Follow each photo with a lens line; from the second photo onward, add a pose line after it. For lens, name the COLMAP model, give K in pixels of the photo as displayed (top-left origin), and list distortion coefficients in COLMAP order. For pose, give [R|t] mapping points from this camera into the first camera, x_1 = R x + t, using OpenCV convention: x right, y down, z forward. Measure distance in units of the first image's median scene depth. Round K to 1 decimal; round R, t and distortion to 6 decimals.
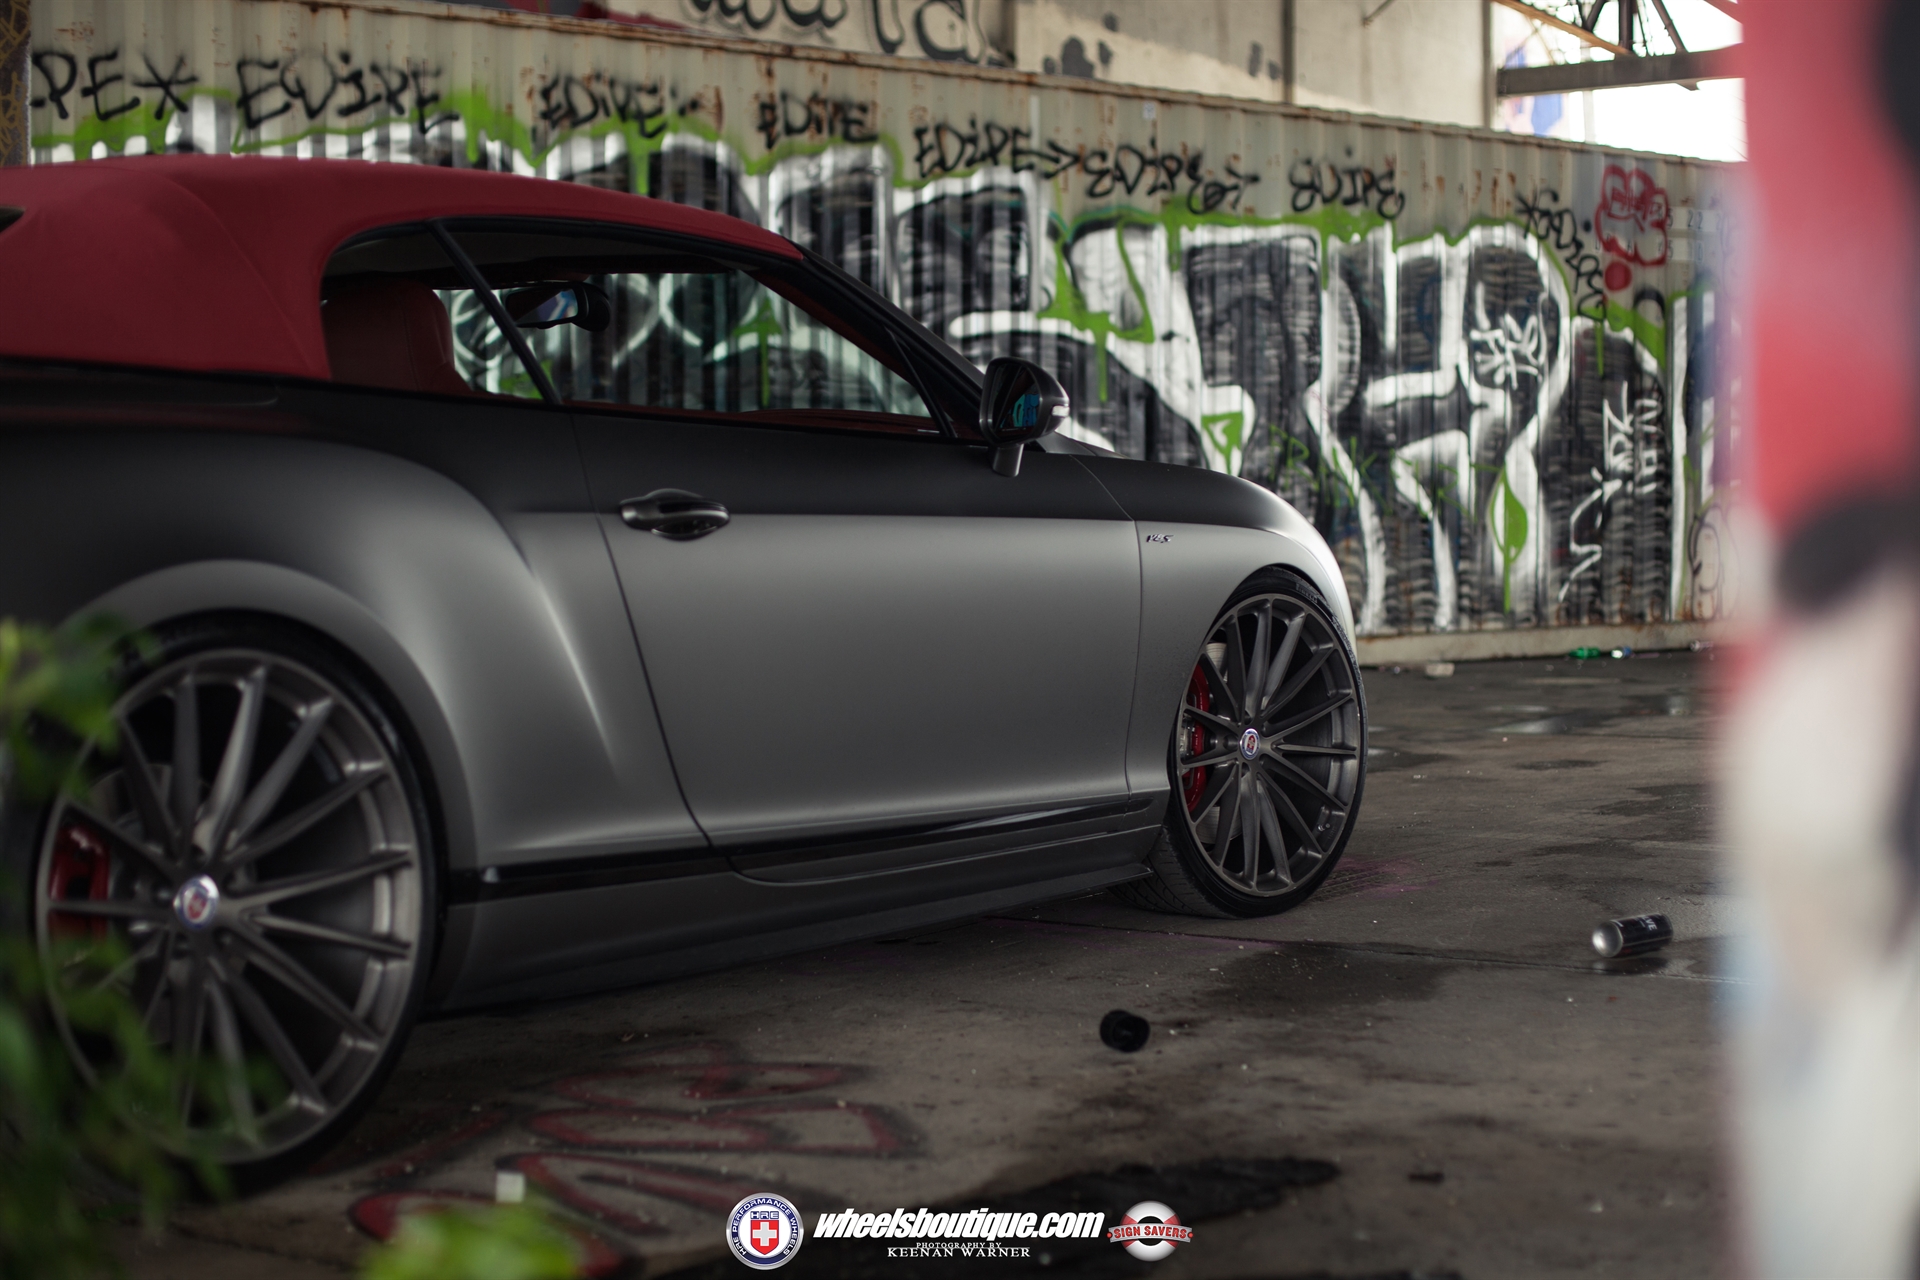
lens RADIAL K [[2798.2, 0, 962.6], [0, 2798.2, 638.3], [0, 0, 1]] dist [-0.132833, 0.000000]
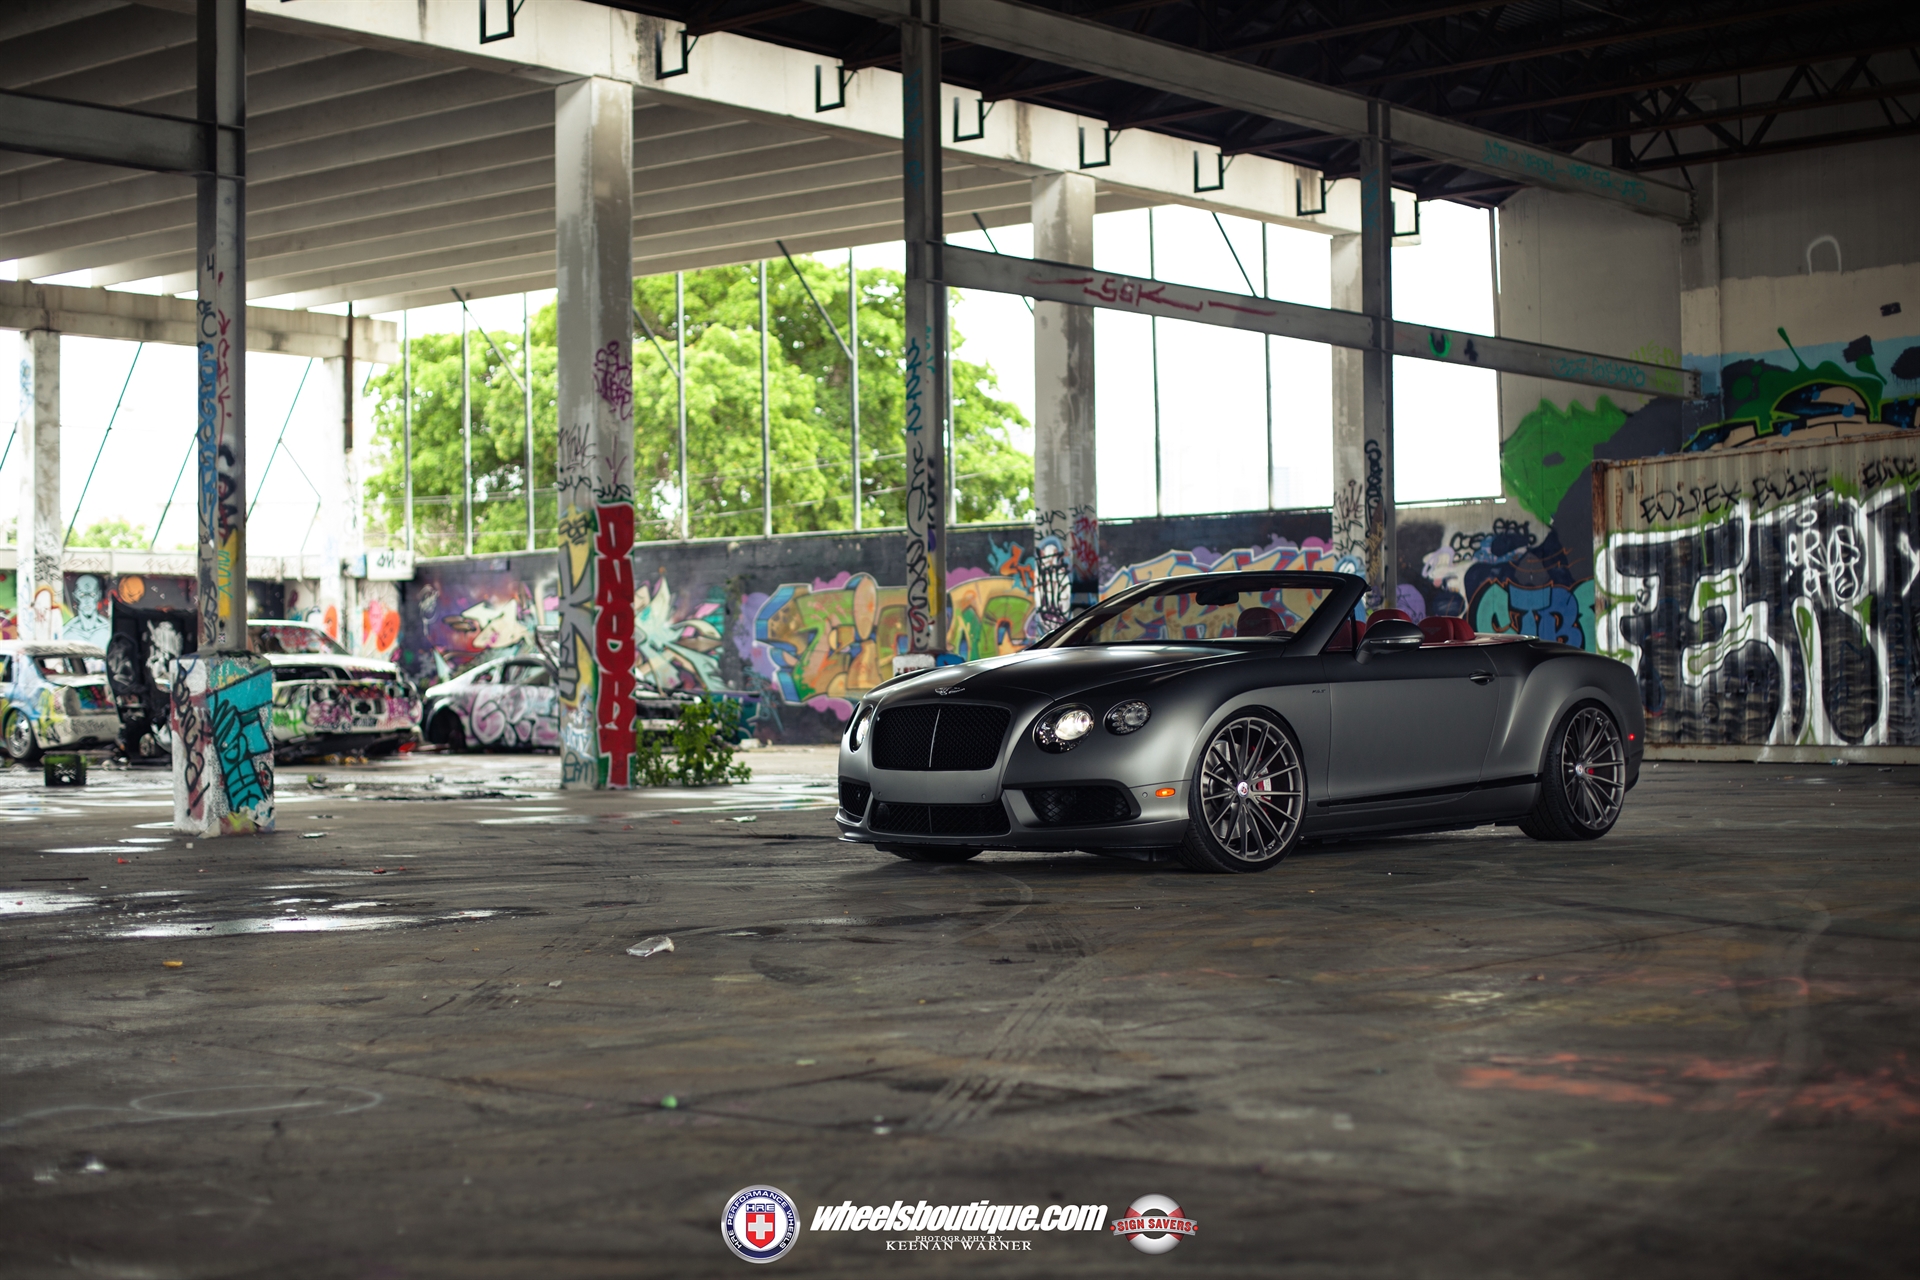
lens RADIAL K [[2798.2, 0, 958.3], [0, 2798.2, 640.1], [0, 0, 1]] dist [-0.132833, 0.000000]
pose [[-0.146747, -0.010003, -0.989124, 1.702596], [-0.027623, 0.999600, -0.006011, -0.030133], [0.988788, 0.026440, -0.146965, 0.525807]]
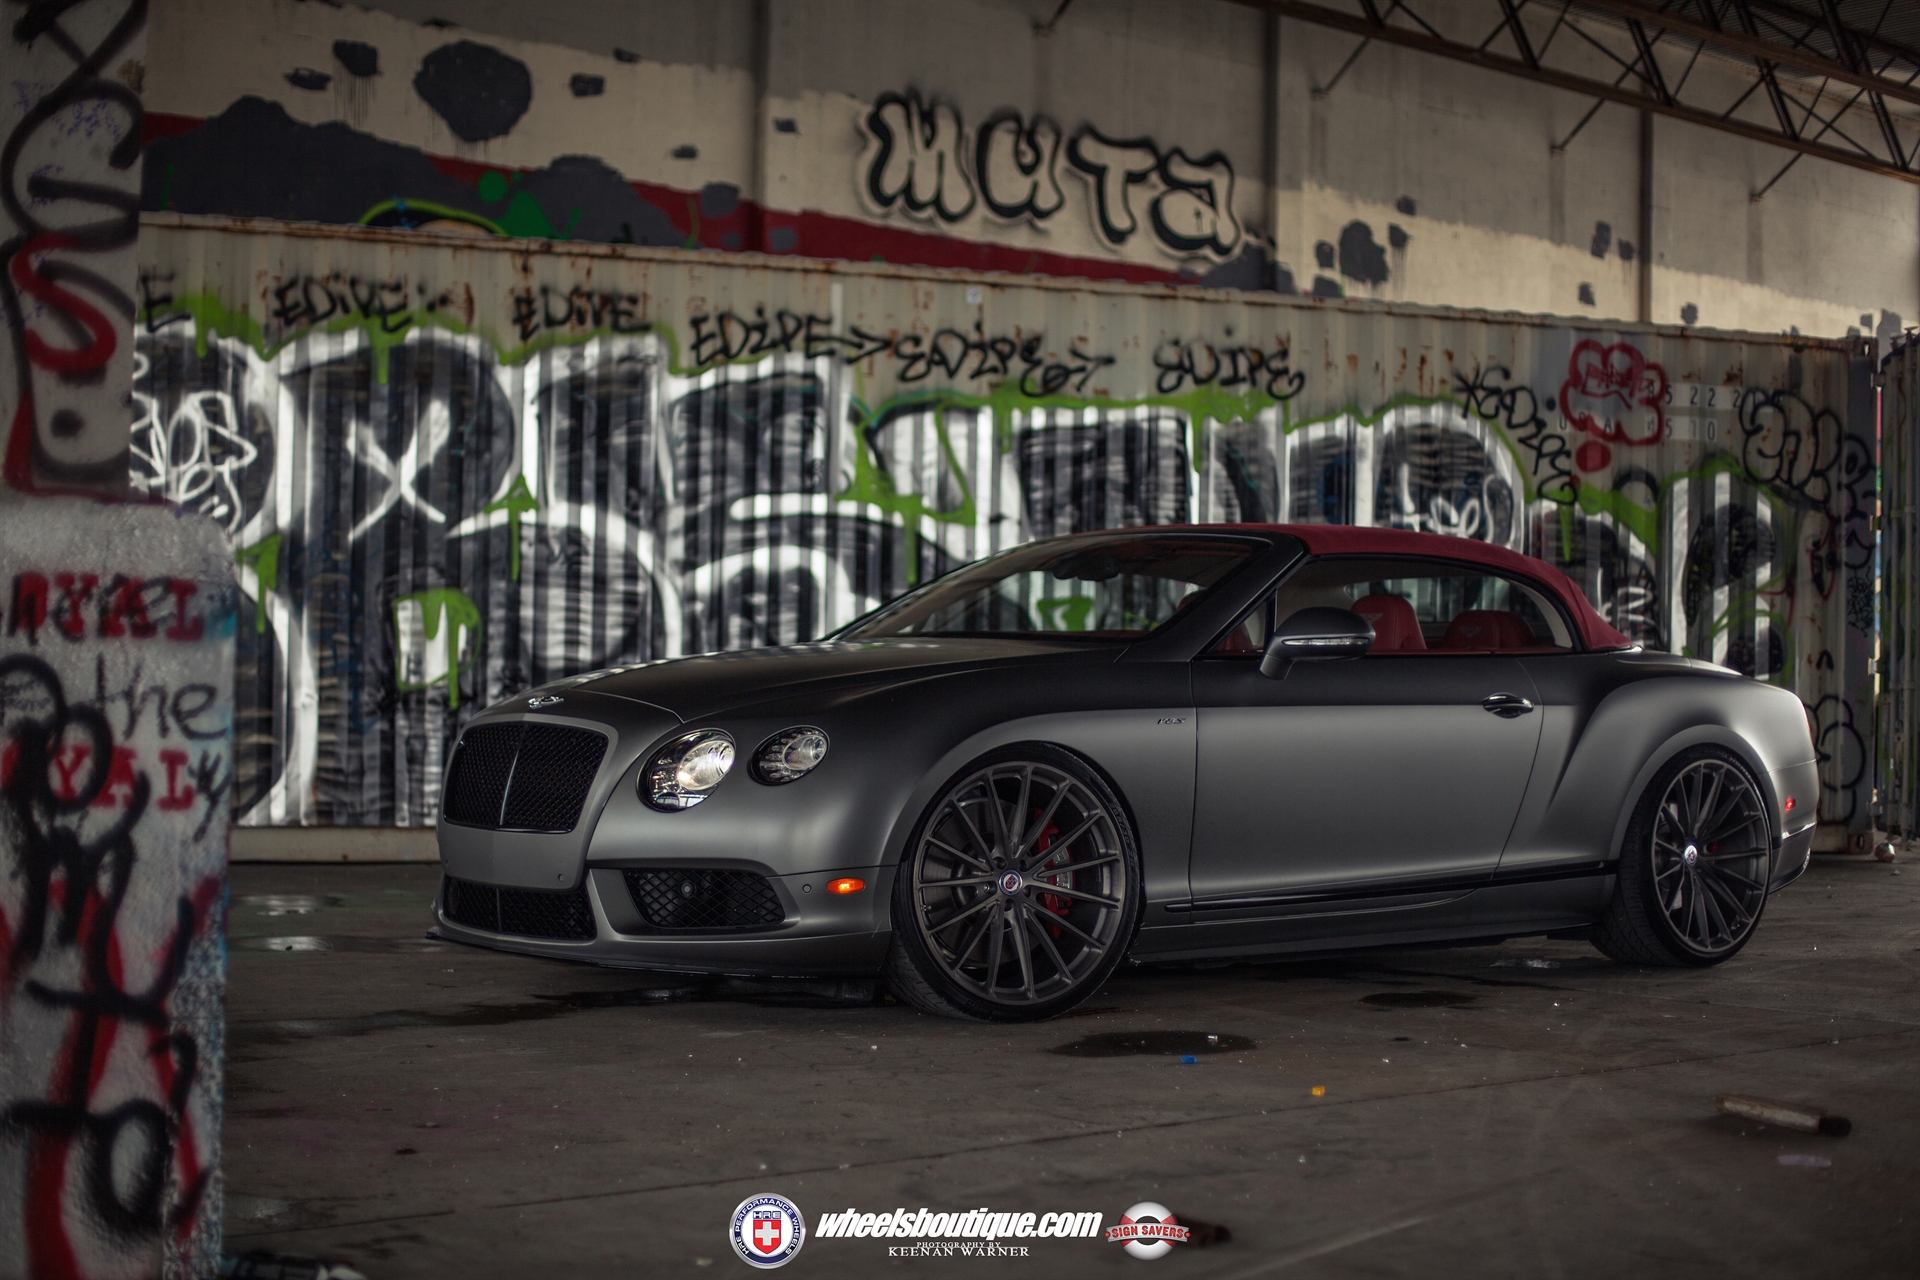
lens RADIAL K [[2798.2, 0, 957.8], [0, 2798.2, 591.3], [0, 0, 1]] dist [-0.132833, 0.000000]
pose [[0.952835, 0.011416, -0.303273, 0.365006], [-0.036839, 0.996254, -0.078241, -0.003281], [0.301243, 0.085723, 0.949686, 0.045751]]
